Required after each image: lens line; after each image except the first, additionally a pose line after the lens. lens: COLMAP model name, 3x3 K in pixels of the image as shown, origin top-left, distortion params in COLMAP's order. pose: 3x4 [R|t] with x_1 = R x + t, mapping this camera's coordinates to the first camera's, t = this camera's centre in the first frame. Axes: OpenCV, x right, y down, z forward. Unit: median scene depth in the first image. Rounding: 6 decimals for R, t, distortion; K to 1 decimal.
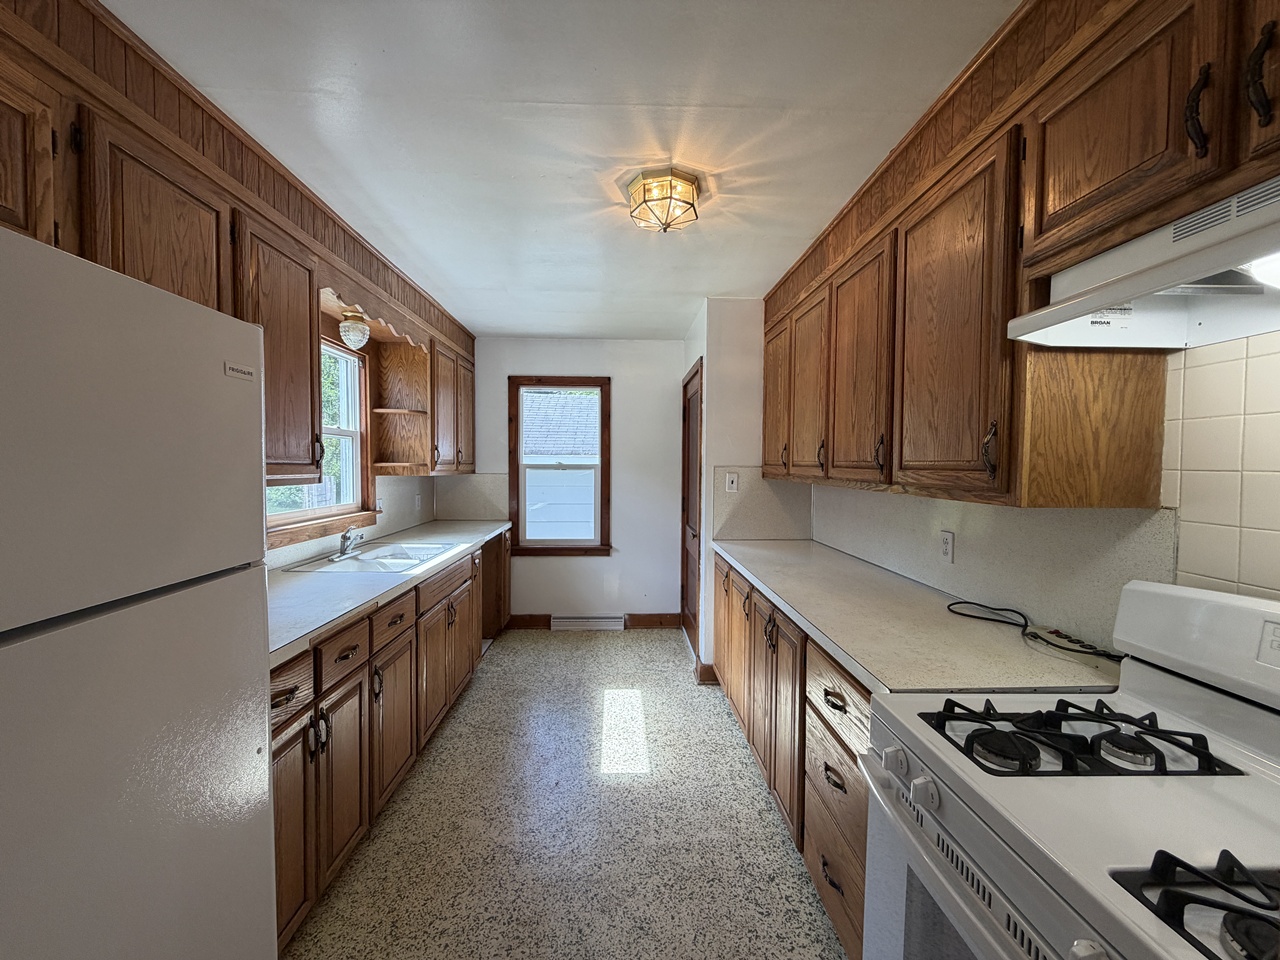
lens RADIAL K [[508.3, 0, 637.4], [0, 508.3, 480.1], [0, 0, 1]] dist [0.000446, 0.000076]
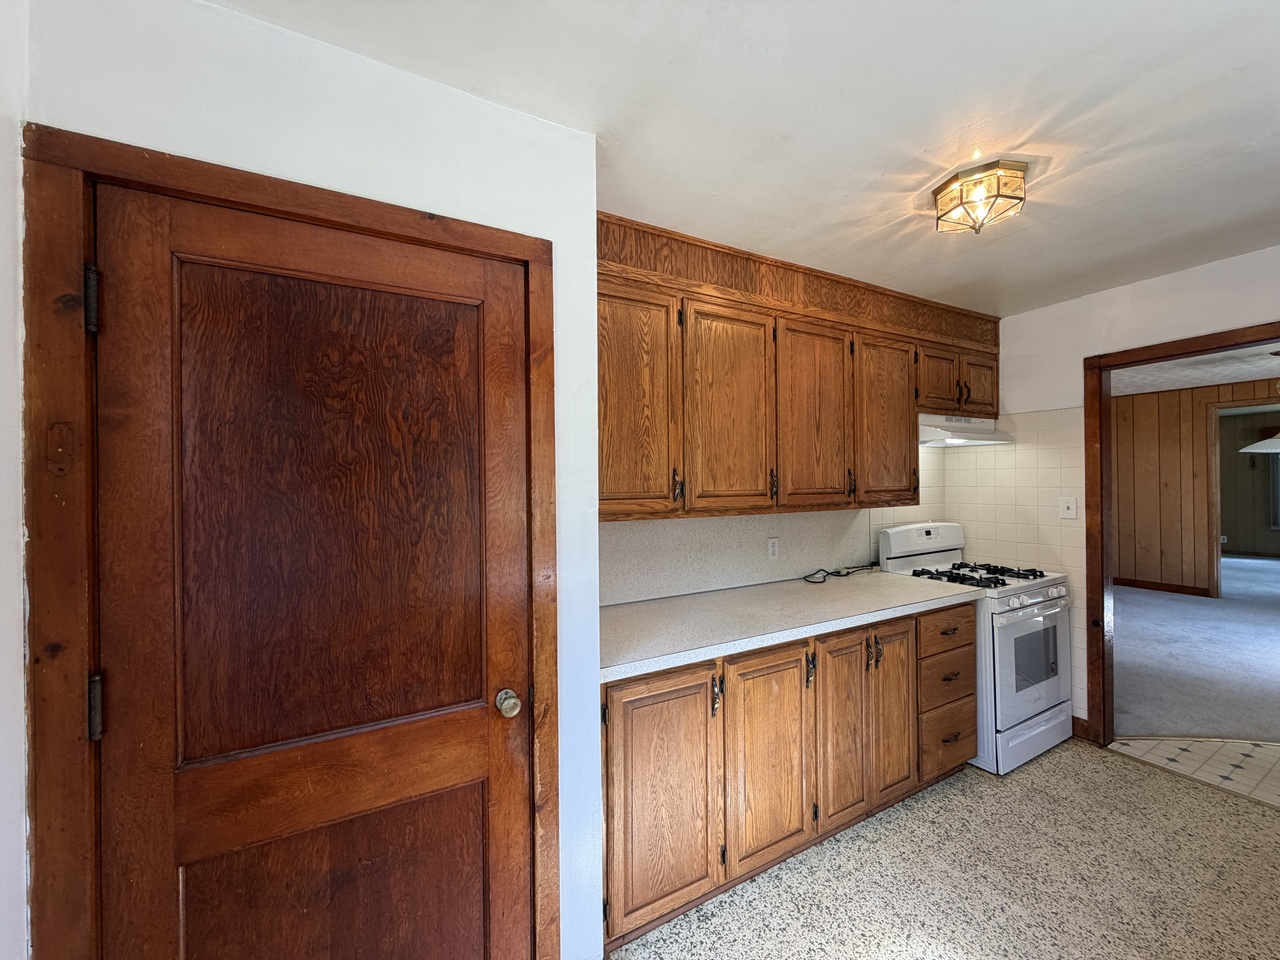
lens RADIAL K [[508.3, 0, 637.4], [0, 508.3, 480.1], [0, 0, 1]] dist [0.000446, 0.000076]
pose [[-0.453021, 0.000803, 0.891499, -0.496653], [0.041250, 0.998947, 0.020061, -0.105121], [-0.890545, 0.045863, -0.452577, 2.071093]]
